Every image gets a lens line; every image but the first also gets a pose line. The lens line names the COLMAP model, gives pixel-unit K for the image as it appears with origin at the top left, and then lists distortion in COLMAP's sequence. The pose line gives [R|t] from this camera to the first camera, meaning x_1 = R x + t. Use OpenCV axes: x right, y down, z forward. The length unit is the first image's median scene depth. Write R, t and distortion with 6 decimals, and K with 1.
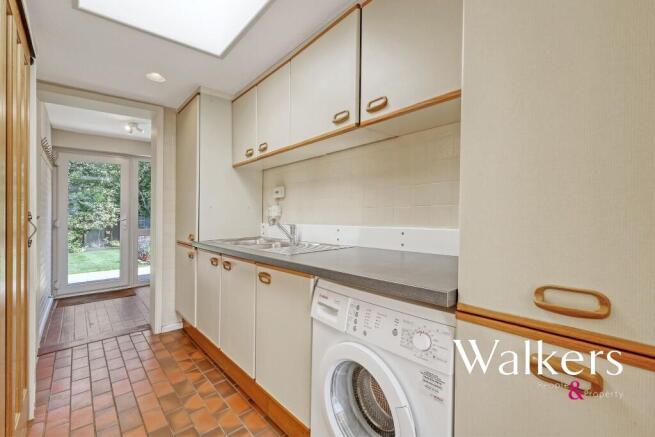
lens RADIAL K [[287.4, 0, 329.1], [0, 287.4, 215.4], [0, 0, 1]] dist [0.000409, -0.000062]
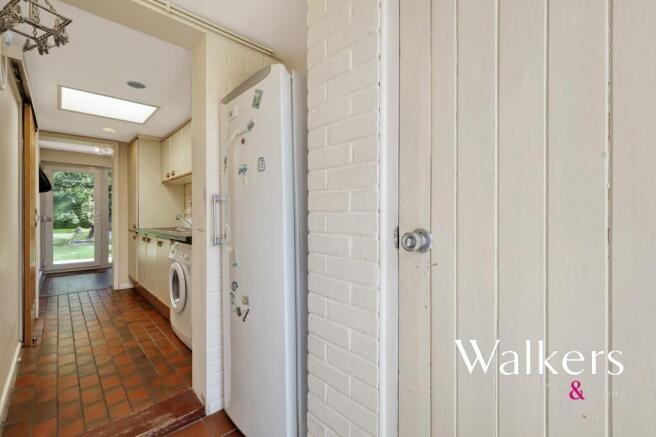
lens RADIAL K [[283.6, 0, 328.0], [0, 283.6, 218.5], [0, 0, 1]] dist [0.002963, 0.000197]
pose [[0.999255, 0.006445, 0.038062, 0.477318], [-0.006971, 0.999882, 0.013704, 0.003220], [-0.037970, -0.013959, 0.999181, -0.554314]]
